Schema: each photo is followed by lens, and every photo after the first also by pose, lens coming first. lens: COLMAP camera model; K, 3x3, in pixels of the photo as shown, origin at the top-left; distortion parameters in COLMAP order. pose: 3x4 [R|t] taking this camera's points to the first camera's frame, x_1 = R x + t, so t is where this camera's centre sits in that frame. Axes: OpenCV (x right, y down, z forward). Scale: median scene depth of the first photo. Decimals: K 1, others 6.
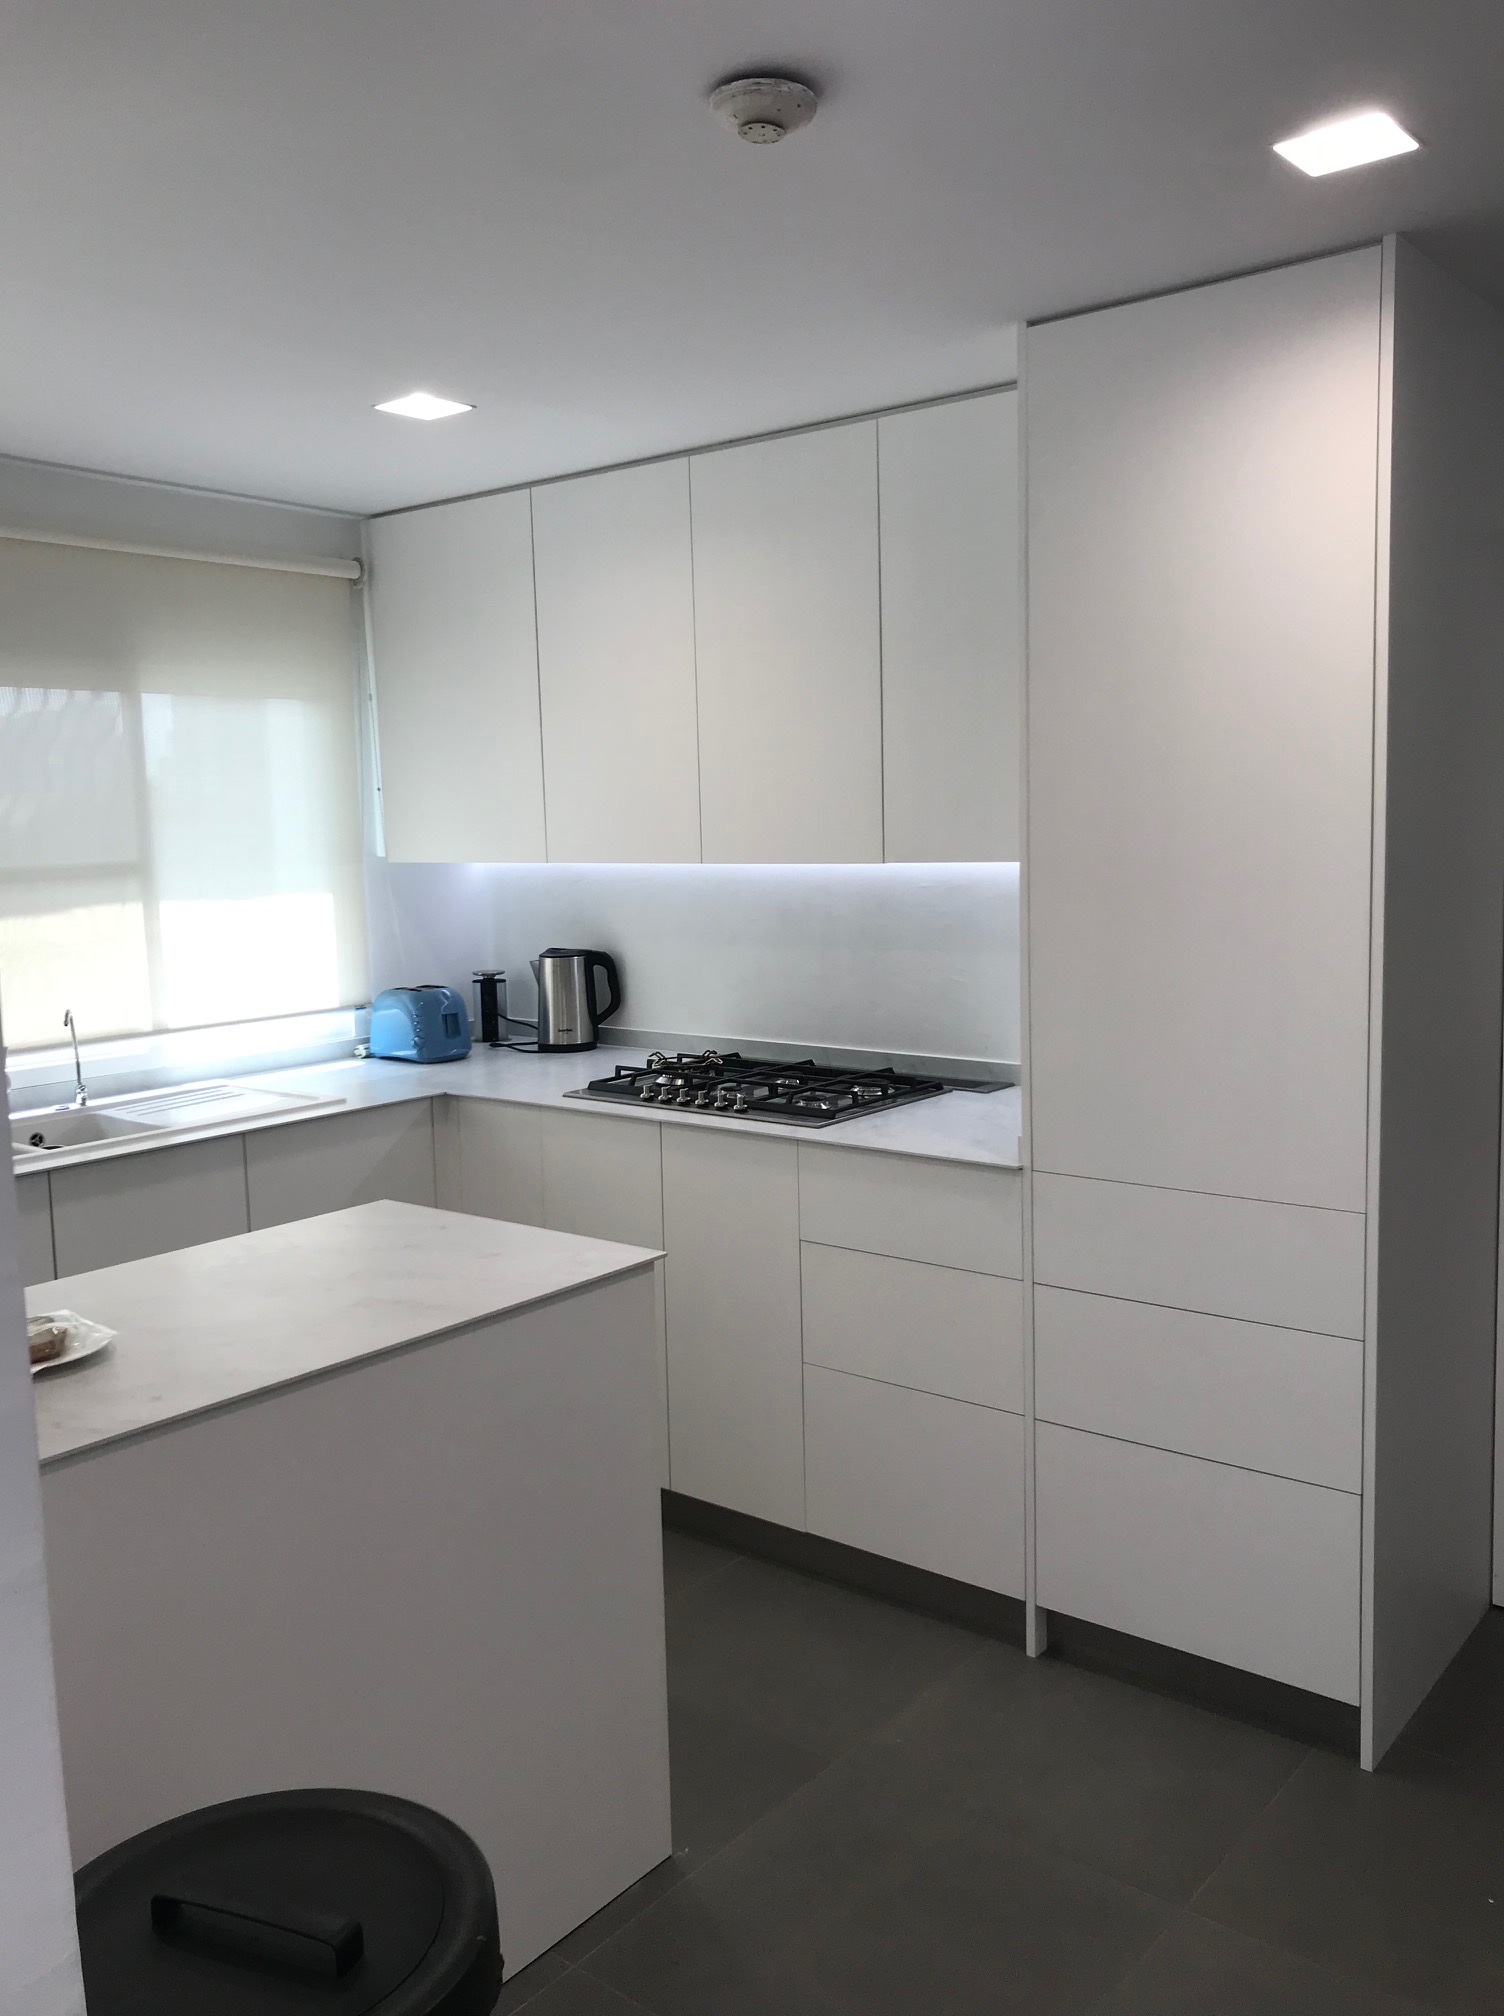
lens RADIAL K [[1643.1, 0, 750.2], [0, 1643.1, 1011.1], [0, 0, 1]] dist [0.008366, -0.000659]
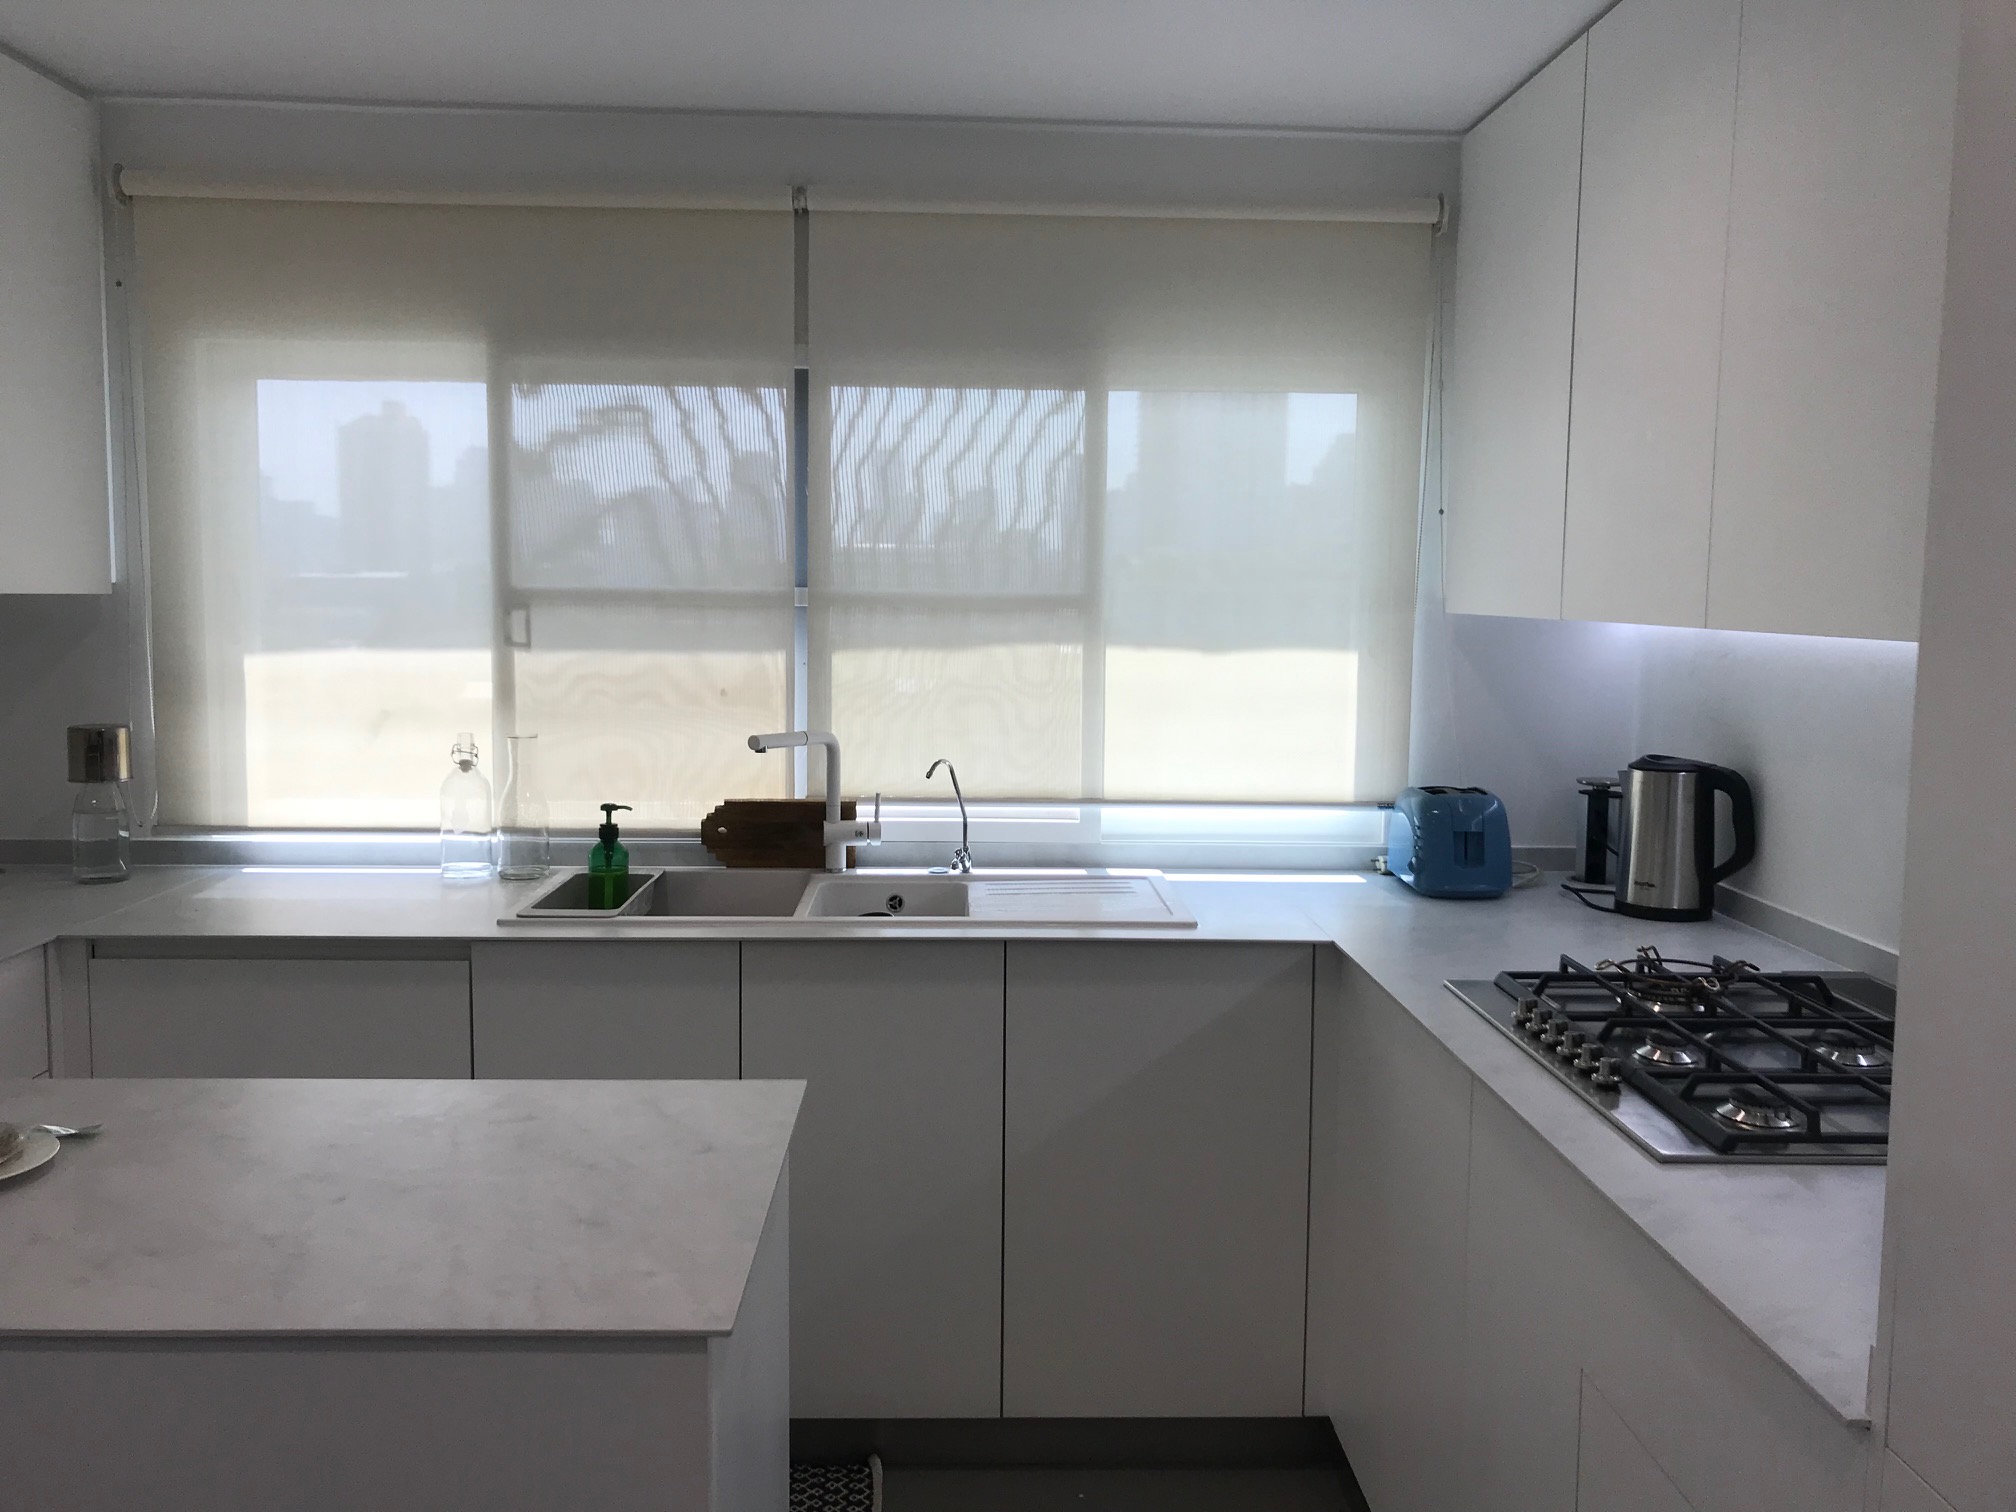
lens RADIAL K [[1643.1, 0, 1004.1], [0, 1643.1, 747.0], [0, 0, 1]] dist [0.008366, -0.000659]
pose [[0.622286, 0.108156, -0.775282, 0.232292], [-0.117095, 0.992127, 0.044420, -0.042251], [0.773983, 0.063140, 0.630051, 0.408763]]
